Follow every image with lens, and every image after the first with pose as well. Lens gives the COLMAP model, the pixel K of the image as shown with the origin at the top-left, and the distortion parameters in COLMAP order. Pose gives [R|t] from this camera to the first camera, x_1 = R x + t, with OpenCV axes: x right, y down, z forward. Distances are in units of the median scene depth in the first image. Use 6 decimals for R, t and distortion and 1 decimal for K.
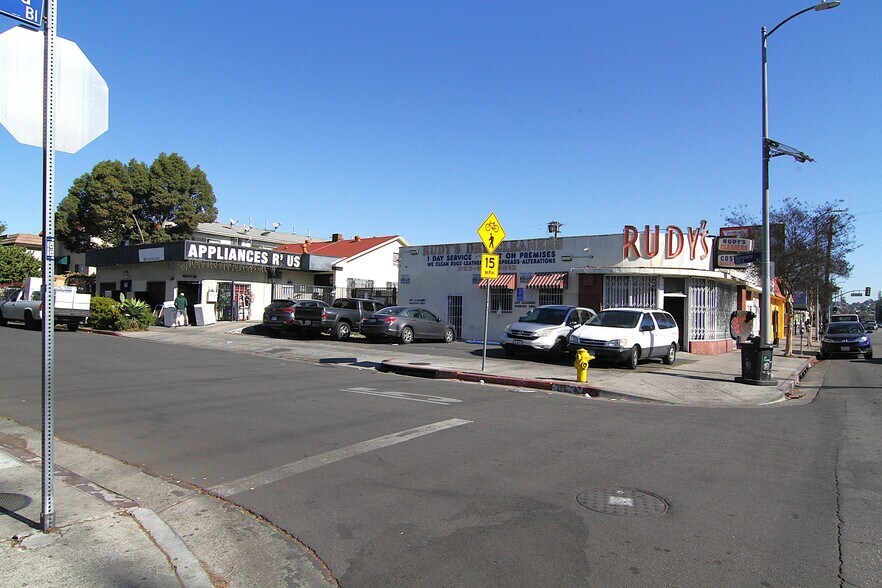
lens RADIAL K [[563.9, 0, 447.8], [0, 563.9, 300.4], [0, 0, 1]] dist [0.000263, -0.024277]
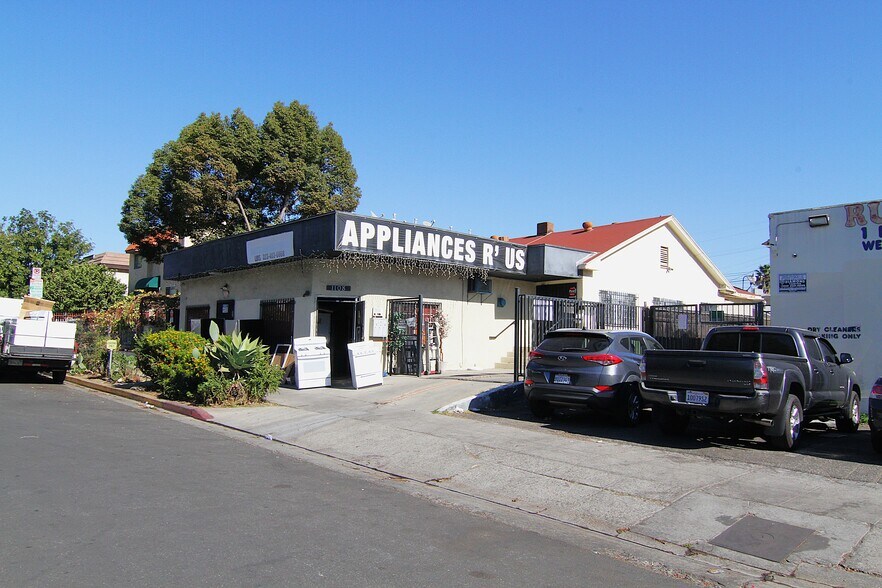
lens RADIAL K [[627.8, 0, 445.2], [0, 627.8, 299.1], [0, 0, 1]] dist [0.012725, -0.034119]
pose [[0.981338, -0.021825, -0.191049, -0.259350], [0.012371, 0.998645, -0.050542, -0.002909], [0.191893, 0.047235, 0.980278, 0.468036]]
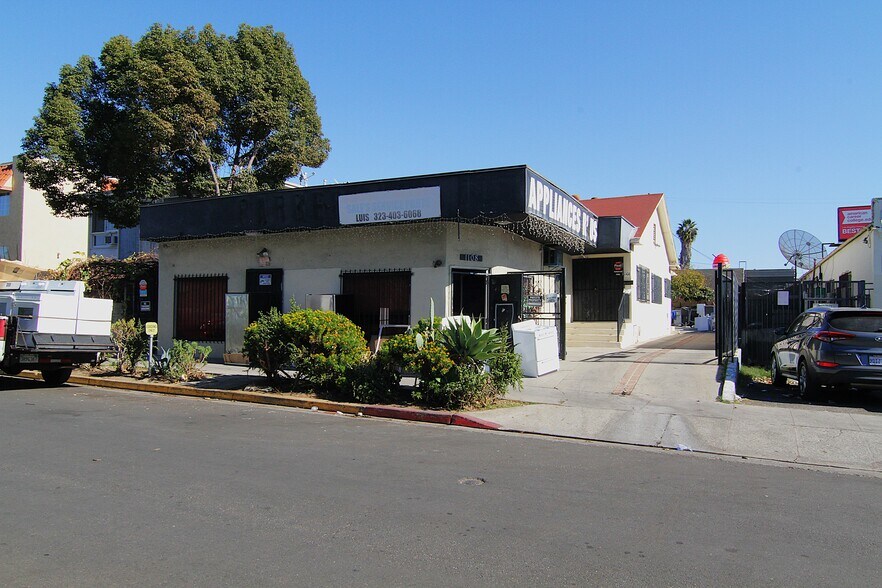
lens RADIAL K [[627.8, 0, 445.2], [0, 627.8, 299.1], [0, 0, 1]] dist [0.012725, -0.034119]
pose [[0.987252, -0.012502, 0.158671, -0.566528], [0.012686, 0.999920, -0.000150, -0.011720], [-0.158656, 0.002161, 0.987332, 0.539511]]
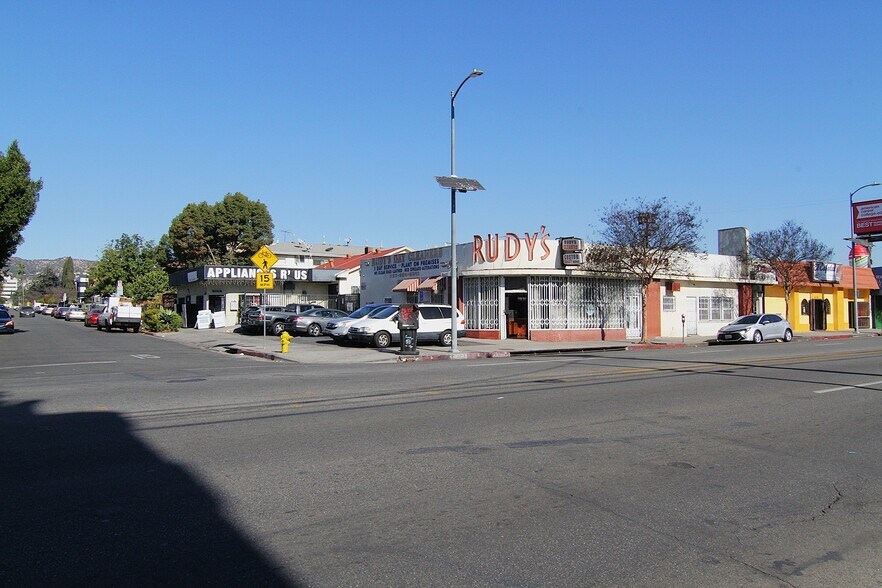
lens RADIAL K [[627.8, 0, 445.2], [0, 627.8, 299.1], [0, 0, 1]] dist [0.012725, -0.034119]
pose [[0.941096, -0.037811, -0.336020, 0.562723], [0.035251, 0.999284, -0.013717, 0.015546], [0.336298, 0.001064, 0.941755, -0.227264]]
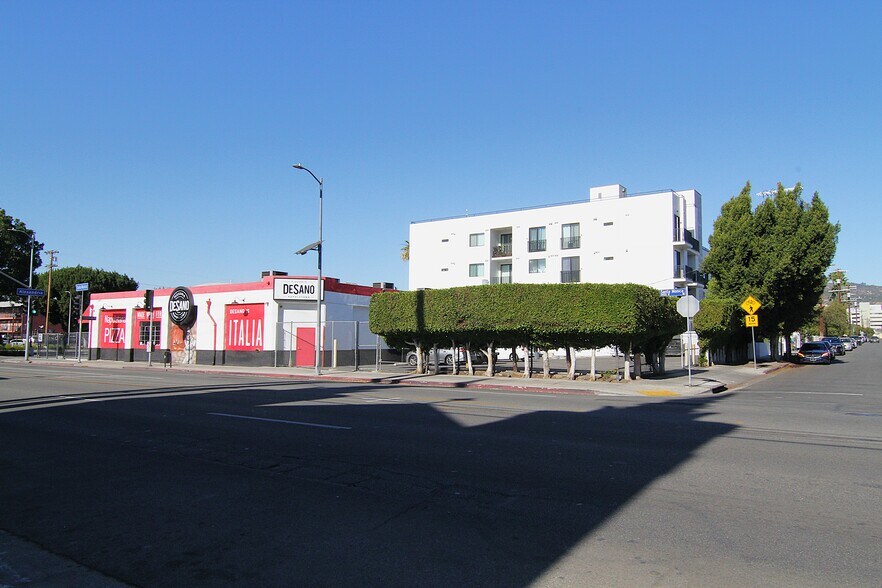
lens RADIAL K [[627.8, 0, 445.2], [0, 627.8, 299.1], [0, 0, 1]] dist [0.012725, -0.034119]
pose [[0.009593, -0.094221, -0.995505, 0.716182], [0.012137, 0.995489, -0.094102, 0.014070], [0.999880, -0.011179, 0.010693, -0.193899]]
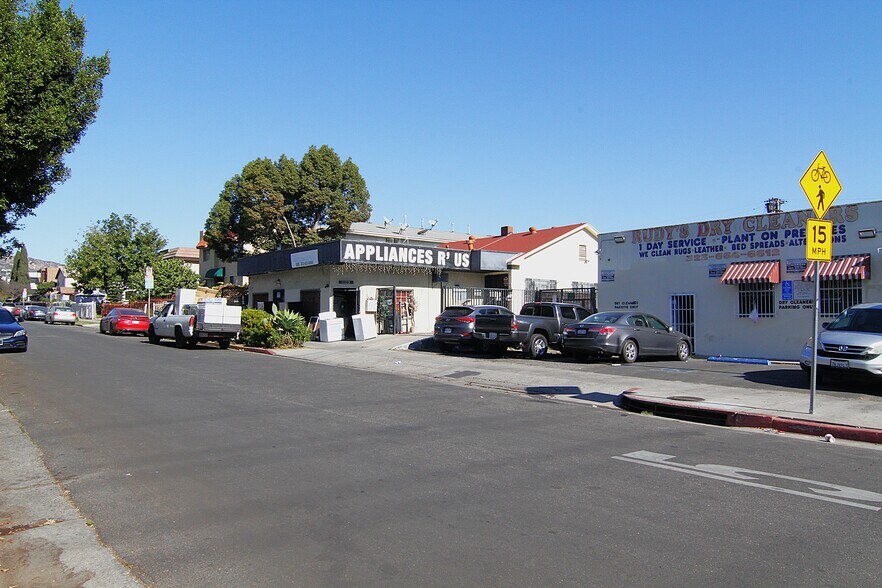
lens RADIAL K [[627.8, 0, 445.2], [0, 627.8, 299.1], [0, 0, 1]] dist [0.012725, -0.034119]
pose [[0.965266, -0.029238, -0.259627, -0.070122], [0.026103, 0.999539, -0.015516, 0.001082], [0.259961, 0.008200, 0.965584, 0.126867]]
